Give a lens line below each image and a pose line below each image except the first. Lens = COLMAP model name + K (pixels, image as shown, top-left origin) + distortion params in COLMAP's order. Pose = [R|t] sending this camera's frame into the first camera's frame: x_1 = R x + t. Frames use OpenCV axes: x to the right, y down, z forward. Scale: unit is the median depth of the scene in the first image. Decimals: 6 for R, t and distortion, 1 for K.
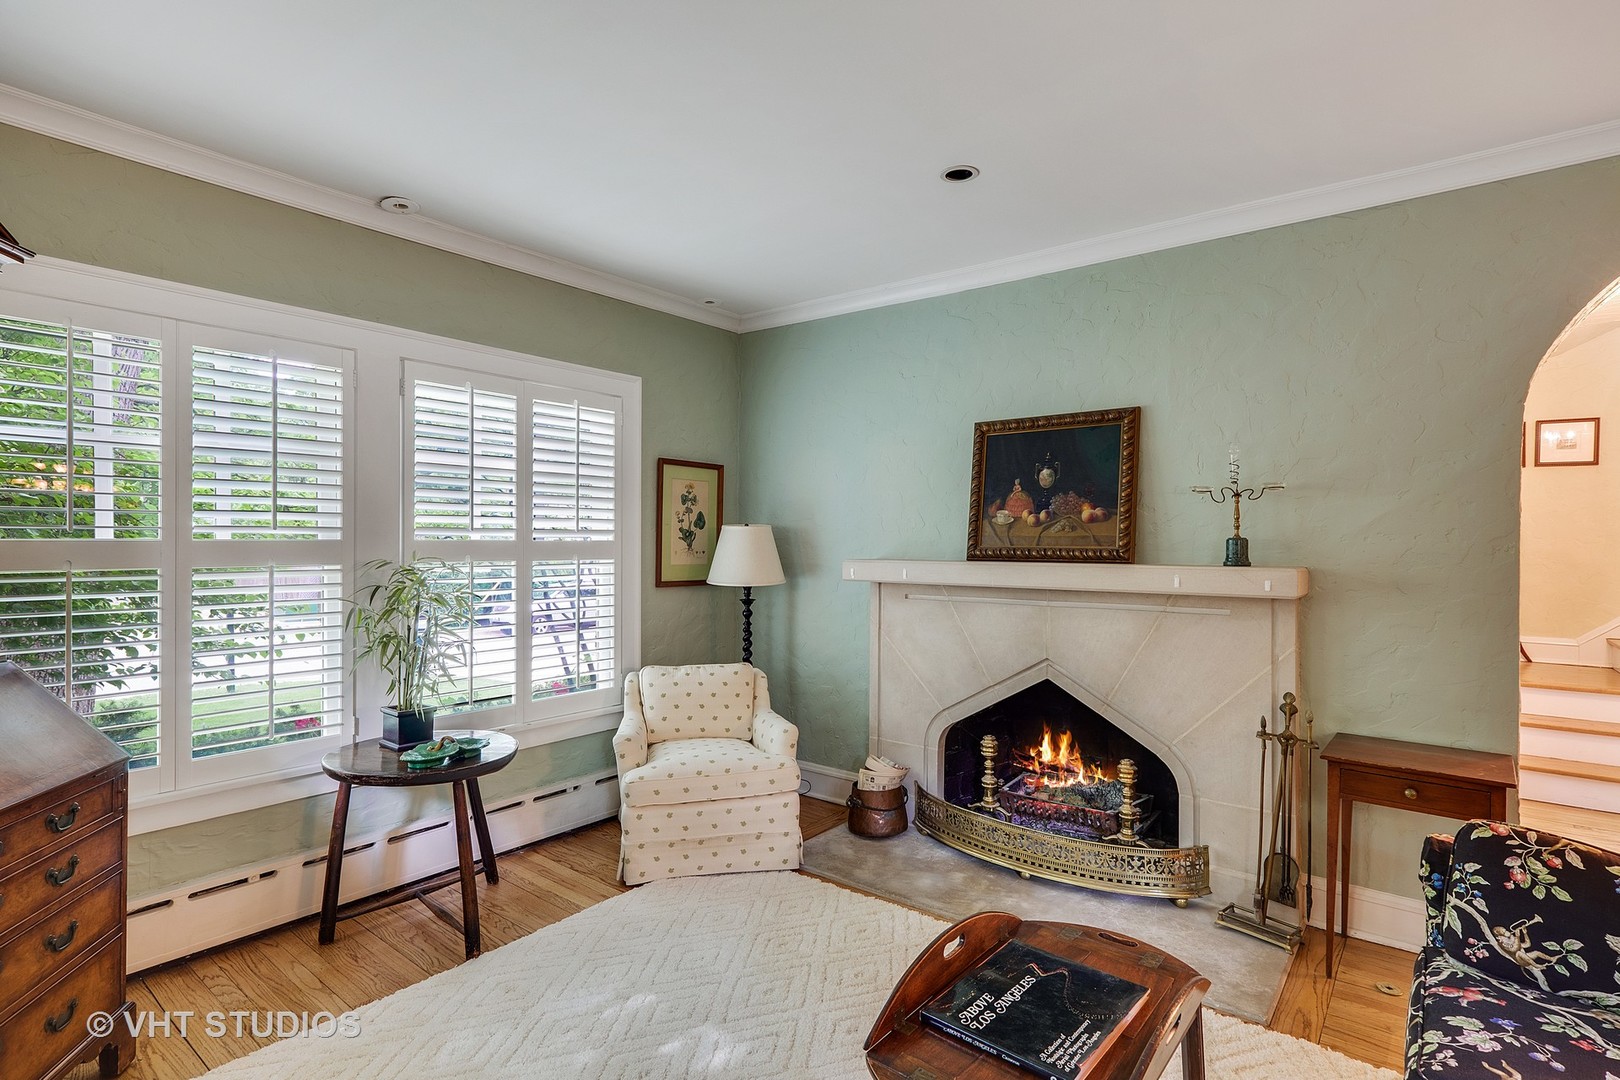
lens RADIAL K [[797.8, 0, 810.3], [0, 797.8, 544.1], [0, 0, 1]] dist [0.002617, 0.000431]
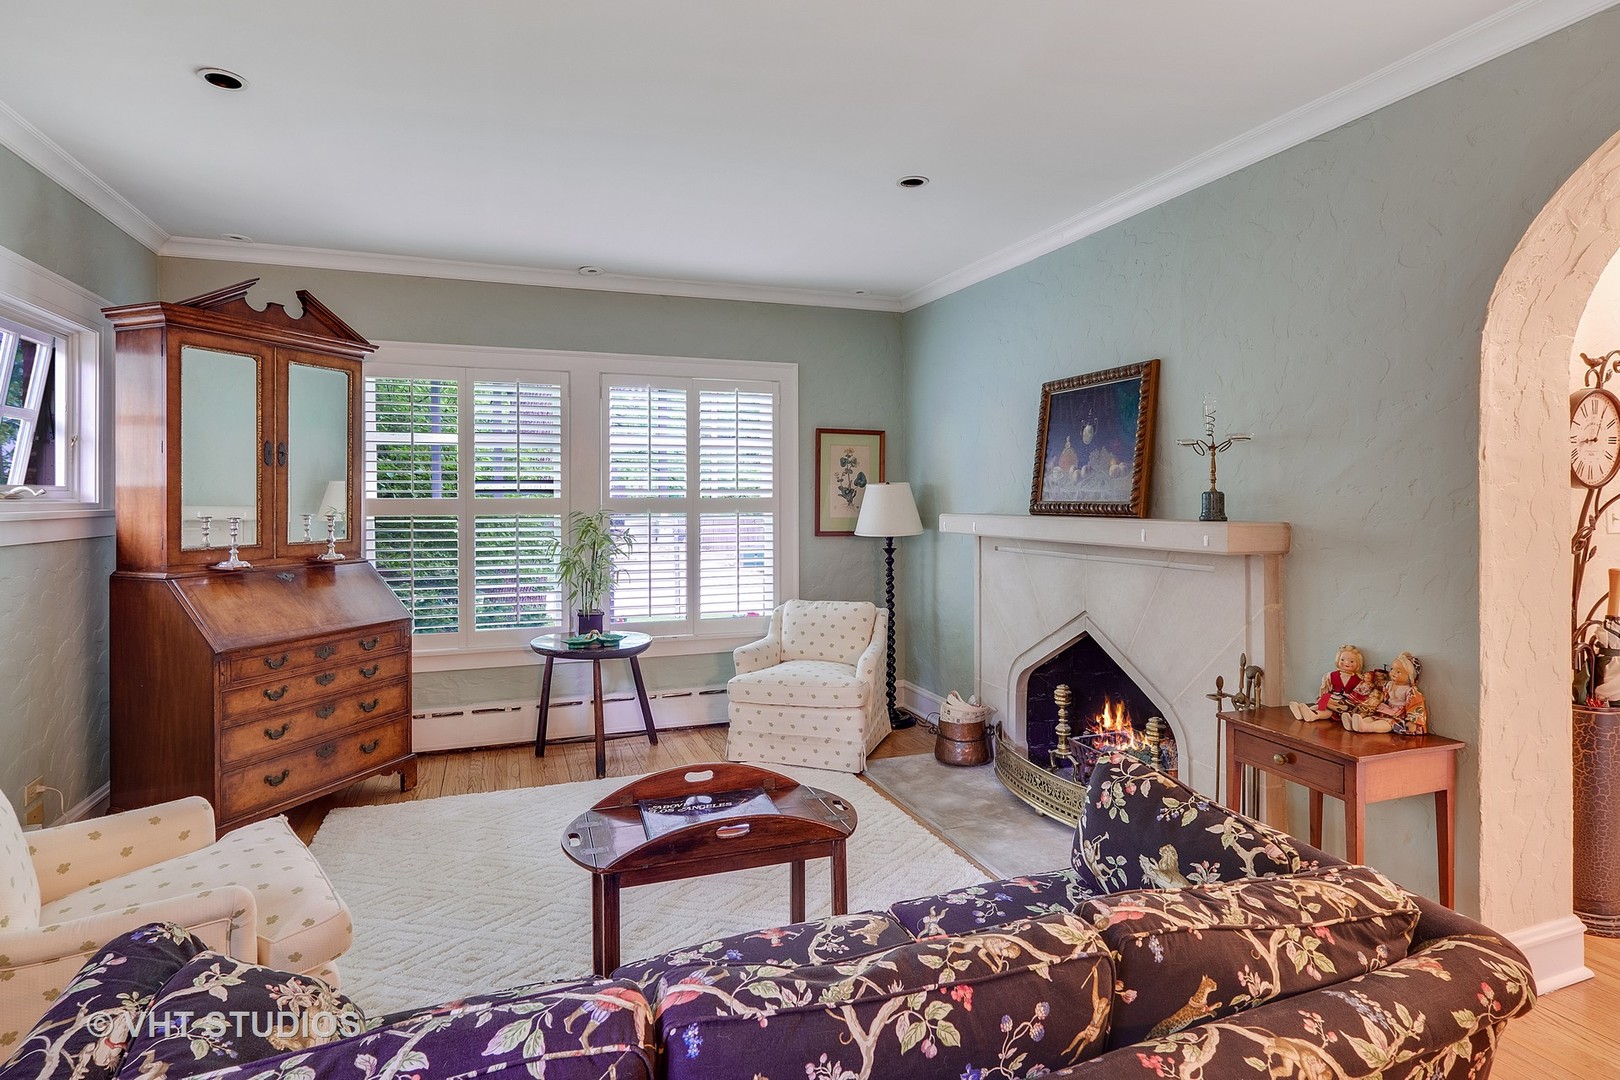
lens RADIAL K [[797.8, 0, 777.2], [0, 797.8, 496.7], [0, 0, 1]] dist [0.002617, 0.000431]
pose [[0.859512, -0.005003, -0.511091, 0.461357], [0.002339, 0.999980, -0.005855, 0.002121], [0.511110, 0.003837, 0.859507, -0.078308]]
